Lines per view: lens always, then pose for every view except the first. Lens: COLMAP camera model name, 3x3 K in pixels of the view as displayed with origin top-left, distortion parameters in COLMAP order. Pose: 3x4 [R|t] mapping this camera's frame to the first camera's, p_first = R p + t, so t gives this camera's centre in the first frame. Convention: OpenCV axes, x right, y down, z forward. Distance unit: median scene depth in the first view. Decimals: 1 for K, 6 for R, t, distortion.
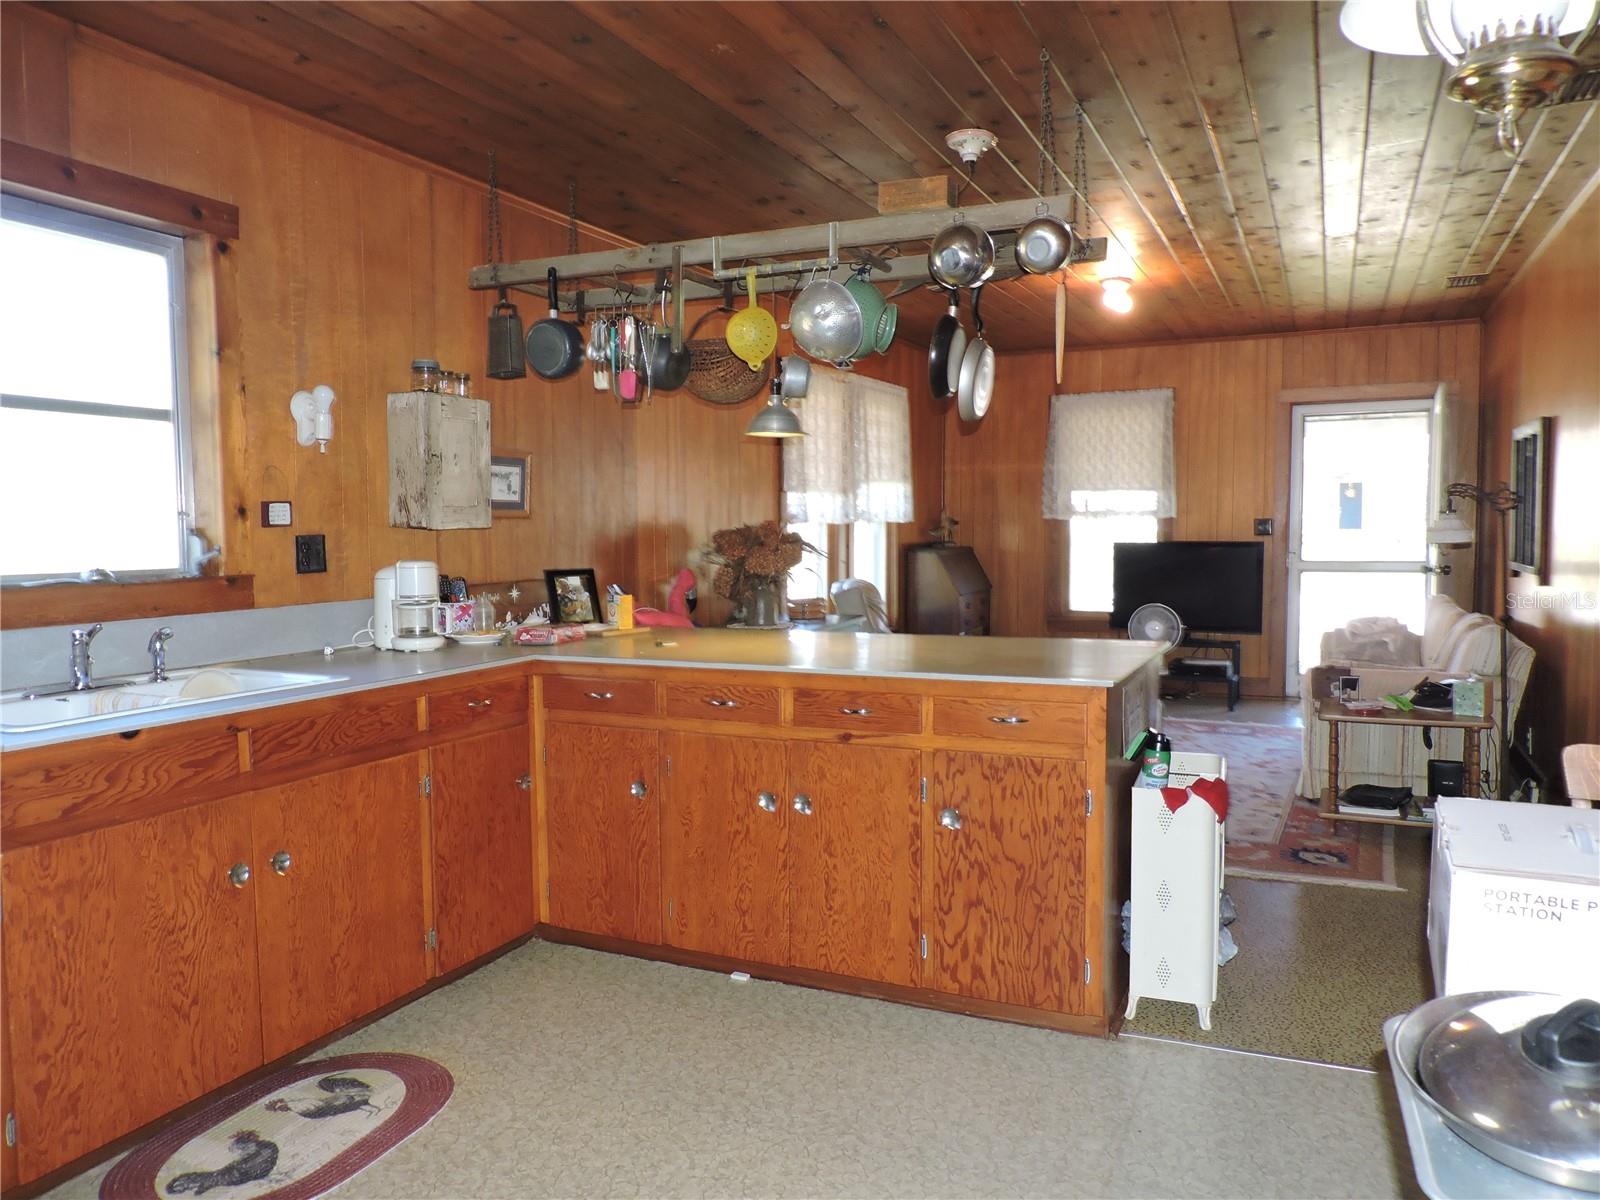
lens RADIAL K [[1130.0, 0, 800.0], [0, 1130.0, 600.0], [0, 0, 1]] dist [-0.029241, 0.012256]
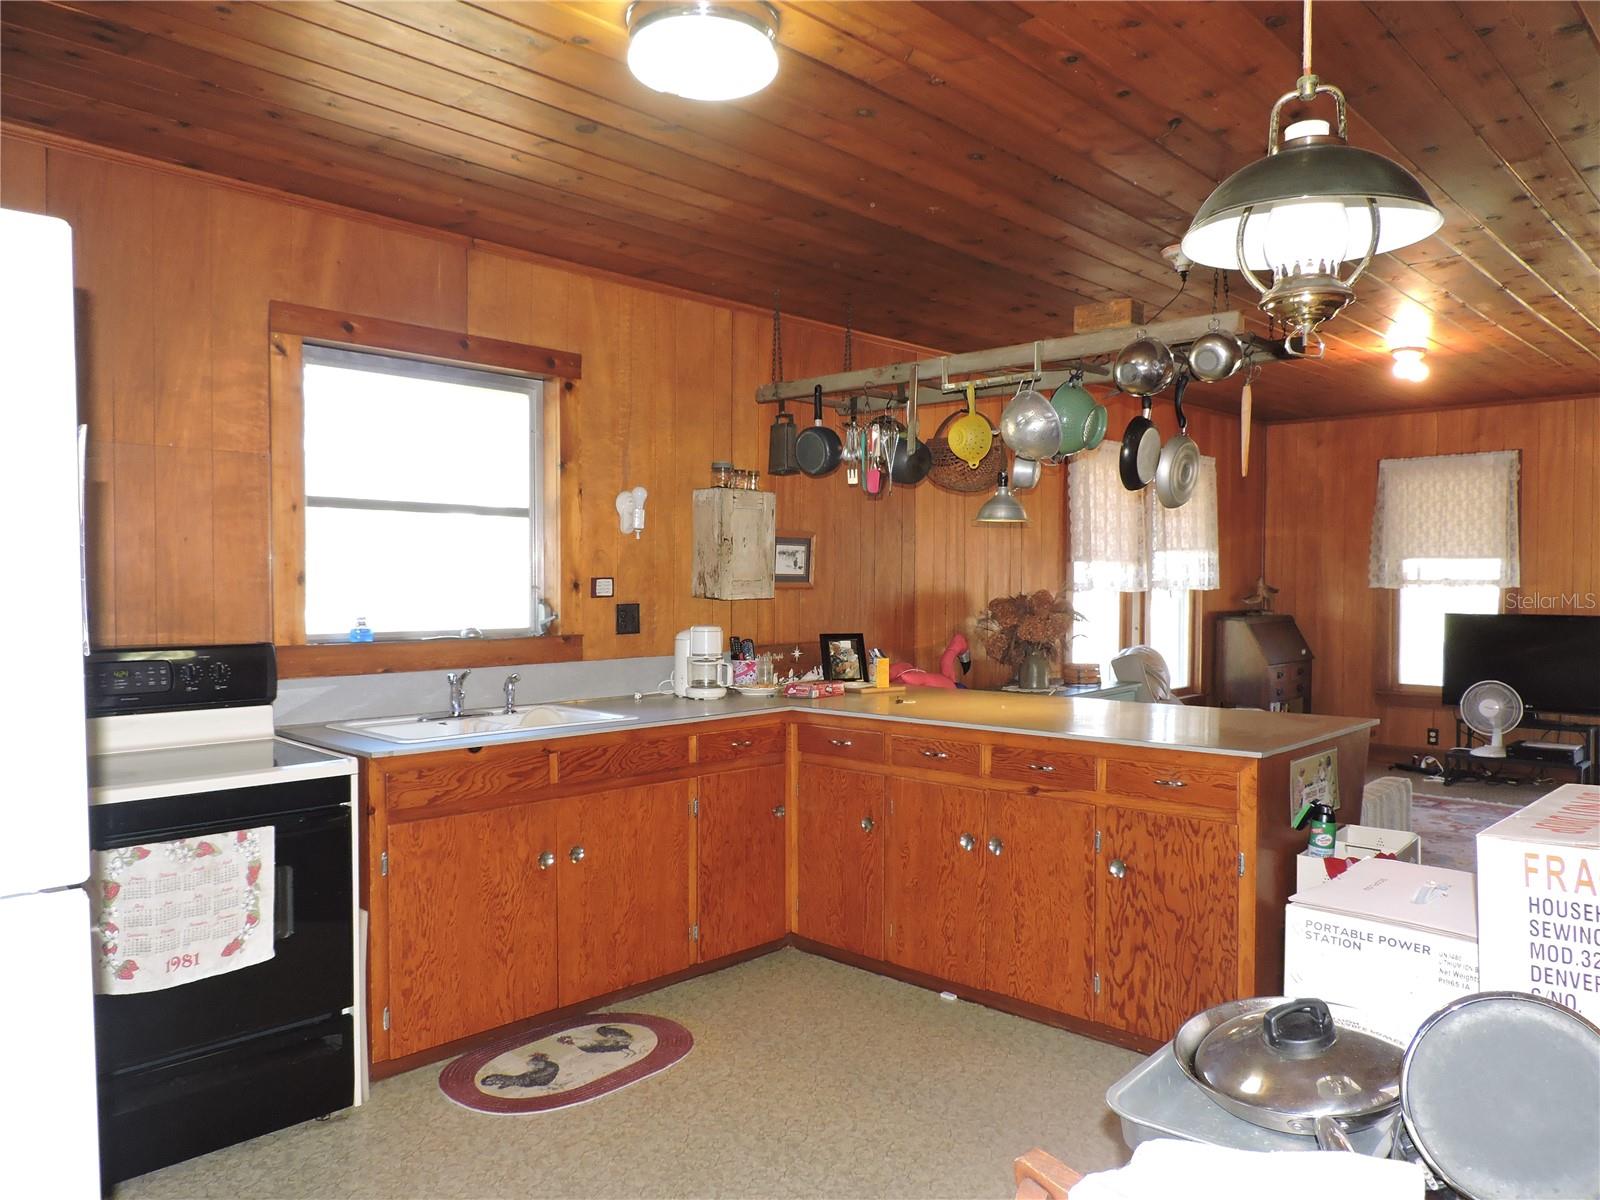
lens RADIAL K [[1127.9, 0, 800.0], [0, 1127.9, 600.0], [0, 0, 1]] dist [-0.025935, -0.002471]
pose [[0.946297, 0.013691, -0.323007, 0.172539], [-0.029644, 0.998569, -0.044520, -0.011998], [0.321935, 0.051704, 0.945349, -0.151368]]
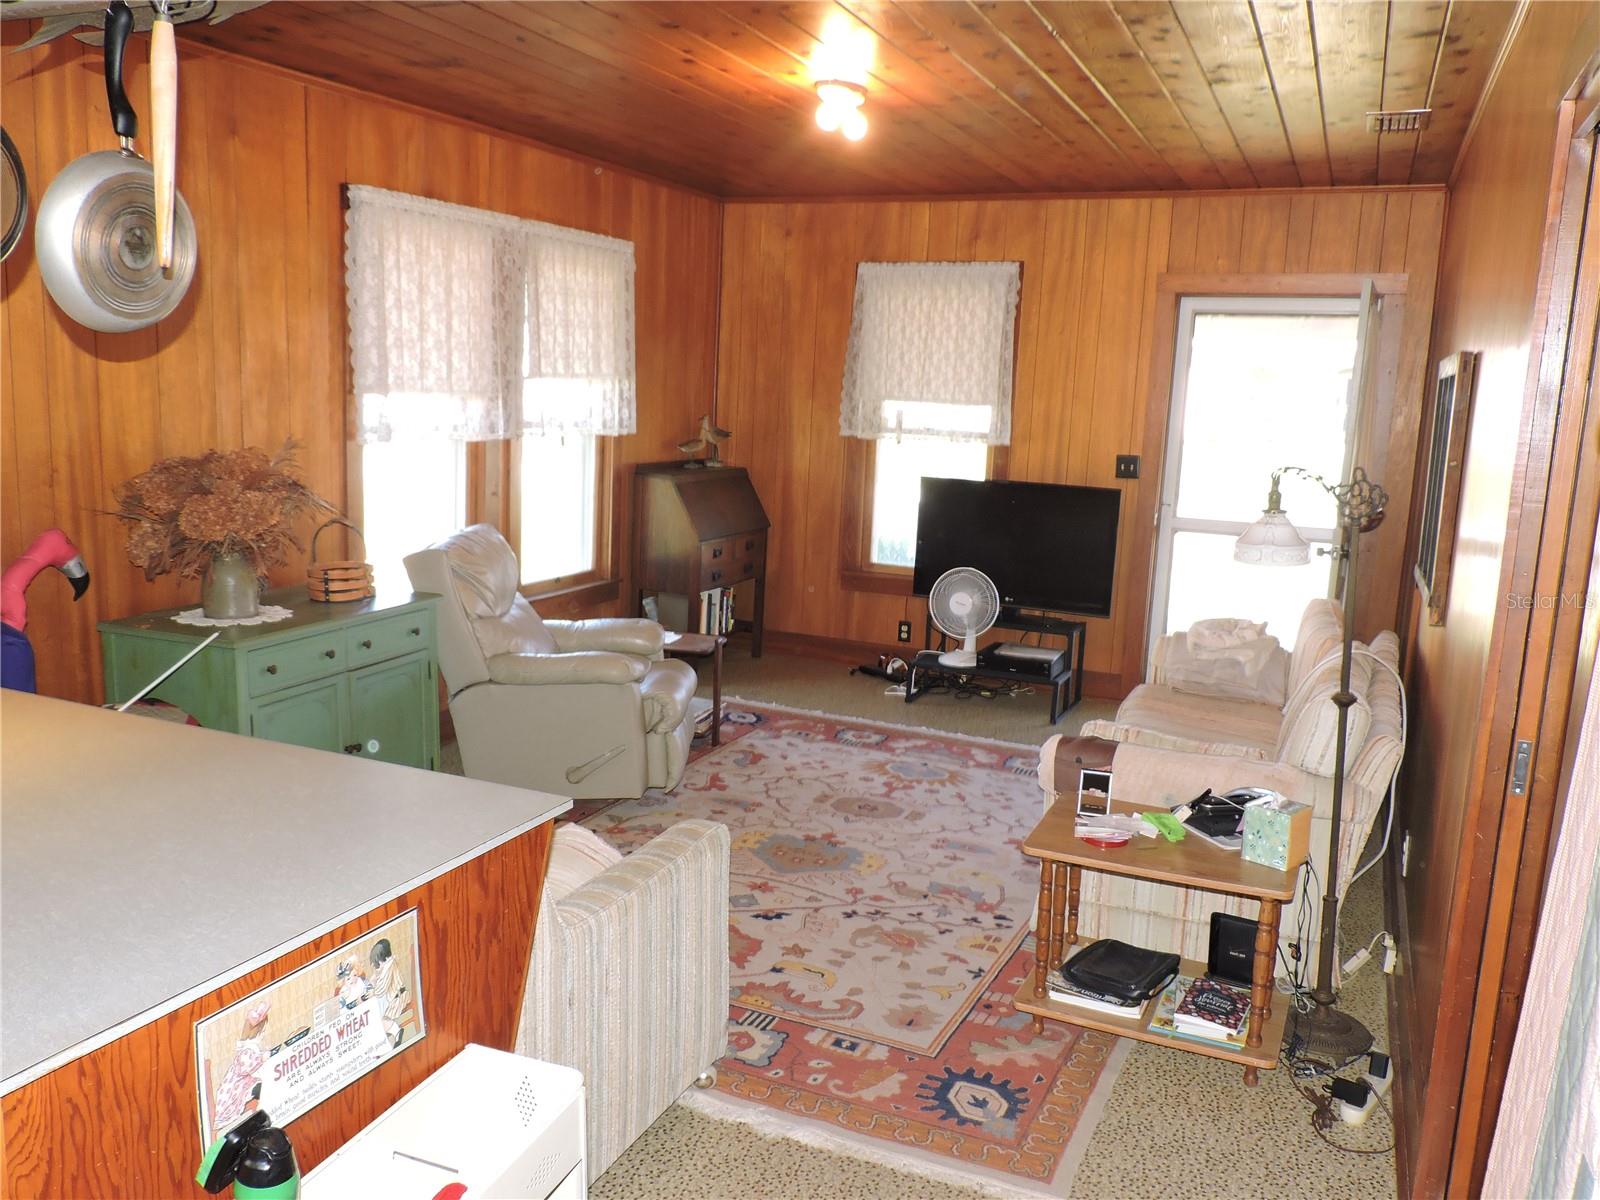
lens RADIAL K [[1257.6, 0, 800.0], [0, 1257.6, 600.0], [0, 0, 1]] dist [-0.015783, 0.001155]
pose [[0.998390, 0.046088, 0.033061, 0.447675], [-0.049194, 0.993743, 0.100269, -0.124759], [-0.028233, -0.101734, 0.994411, 0.499888]]
